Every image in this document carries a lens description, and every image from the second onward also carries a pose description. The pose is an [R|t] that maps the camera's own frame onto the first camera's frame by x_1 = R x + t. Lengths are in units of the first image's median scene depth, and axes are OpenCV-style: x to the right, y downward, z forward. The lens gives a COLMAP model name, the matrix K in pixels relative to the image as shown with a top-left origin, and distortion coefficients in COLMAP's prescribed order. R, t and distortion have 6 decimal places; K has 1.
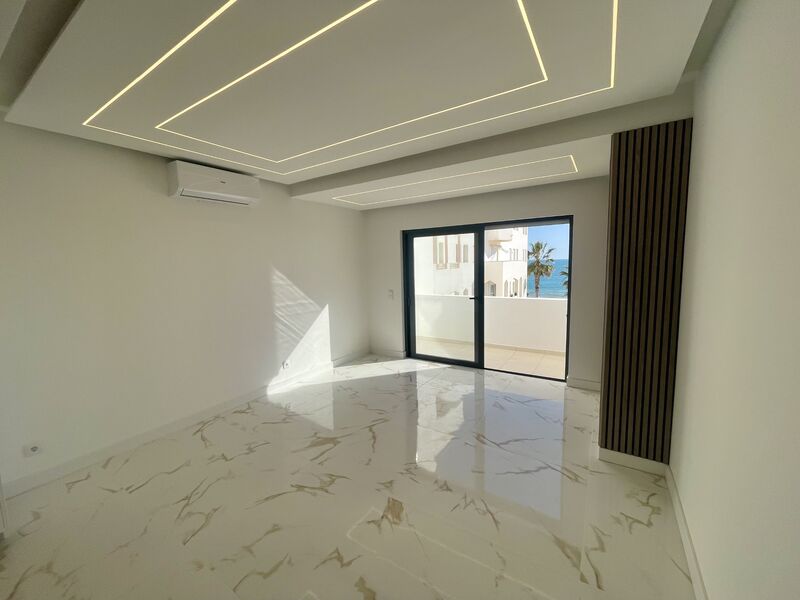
lens RADIAL K [[323.6, 0, 399.9], [0, 323.6, 299.3], [0, 0, 1]] dist [0.002289, 0.000241]
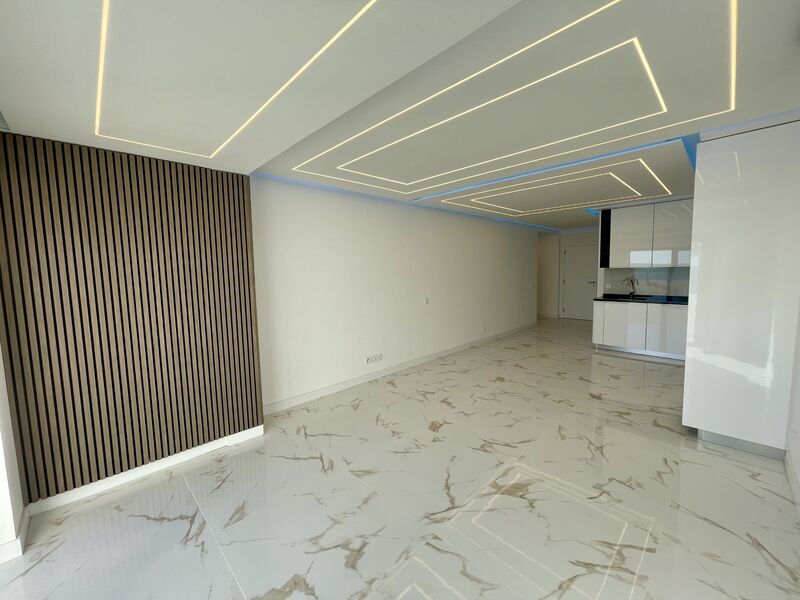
lens RADIAL K [[323.6, 0, 399.8], [0, 323.6, 299.1], [0, 0, 1]] dist [0.002289, 0.000241]
pose [[-0.973209, 0.026794, 0.228356, -0.194281], [0.072752, 0.978043, 0.195294, -0.224109], [-0.218109, 0.206675, -0.953789, 2.056084]]
